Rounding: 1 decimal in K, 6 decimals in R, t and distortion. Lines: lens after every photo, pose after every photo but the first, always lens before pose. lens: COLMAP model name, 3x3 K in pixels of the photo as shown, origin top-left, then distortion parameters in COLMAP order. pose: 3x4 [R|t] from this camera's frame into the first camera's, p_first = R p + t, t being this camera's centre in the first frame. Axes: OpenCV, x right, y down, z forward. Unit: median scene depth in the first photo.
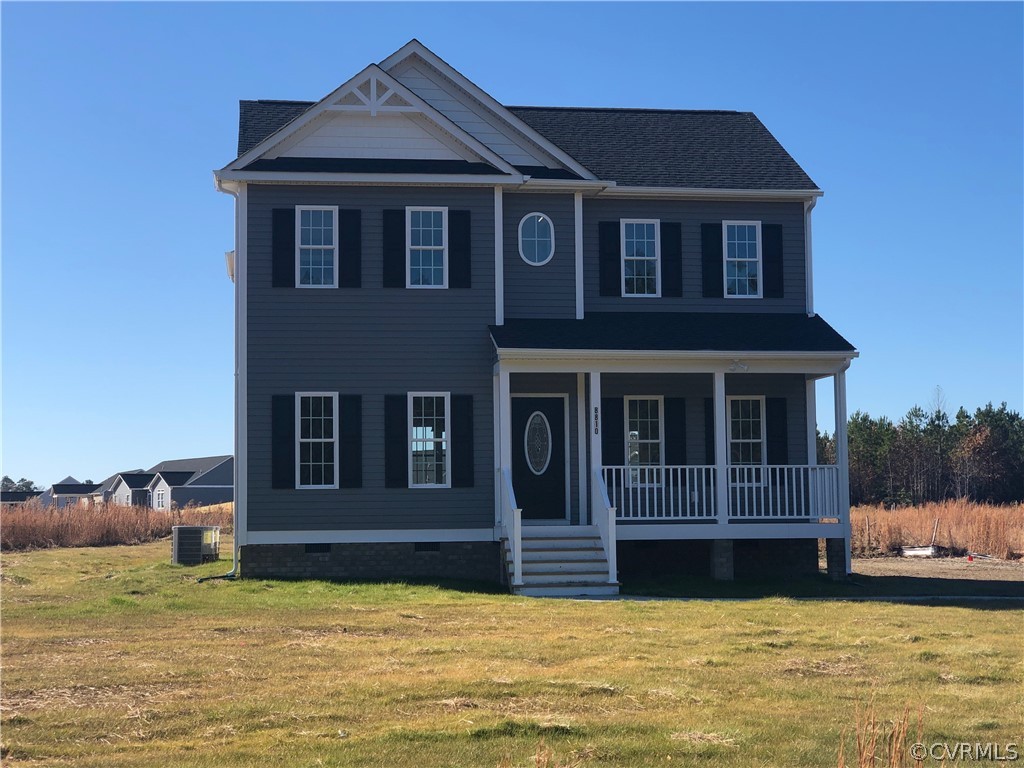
lens RADIAL K [[1755.6, 0, 512.0], [0, 1755.6, 384.0], [0, 0, 1]] dist [-0.020166, 1.129723]
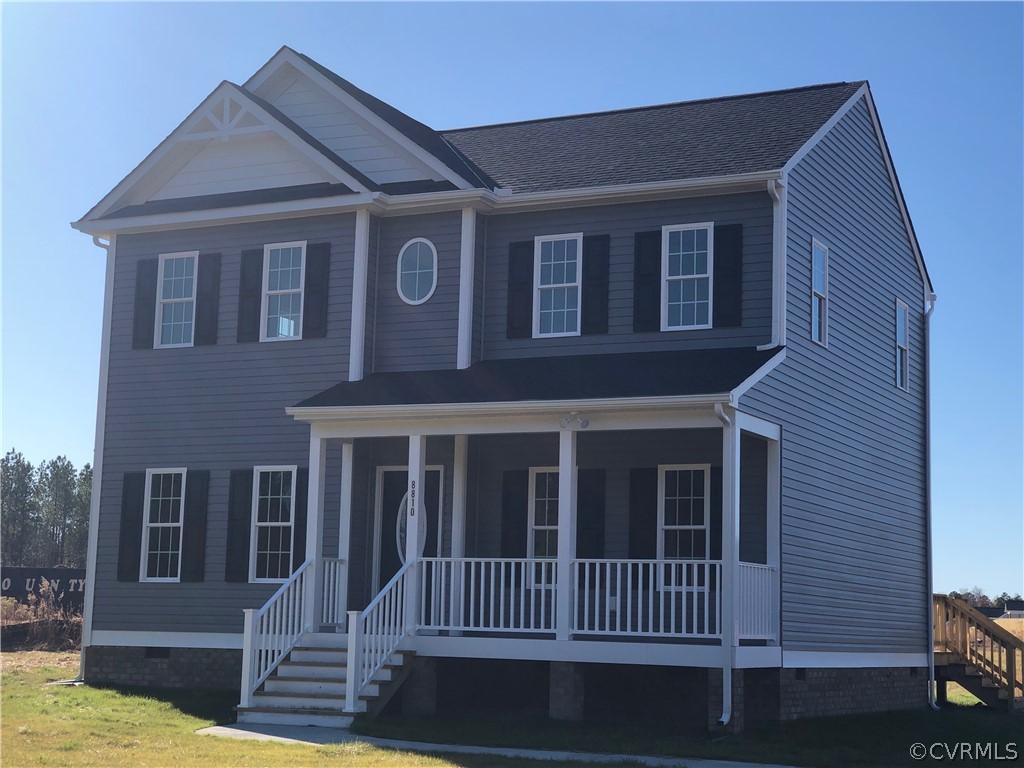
lens RADIAL K [[1755.6, 0, 512.0], [0, 1755.6, 384.0], [0, 0, 1]] dist [-0.020166, 1.129723]
pose [[0.819729, -0.047614, -0.570769, 0.519240], [0.008888, 0.997476, -0.070446, 0.025474], [0.572682, 0.052674, 0.818083, 0.393972]]
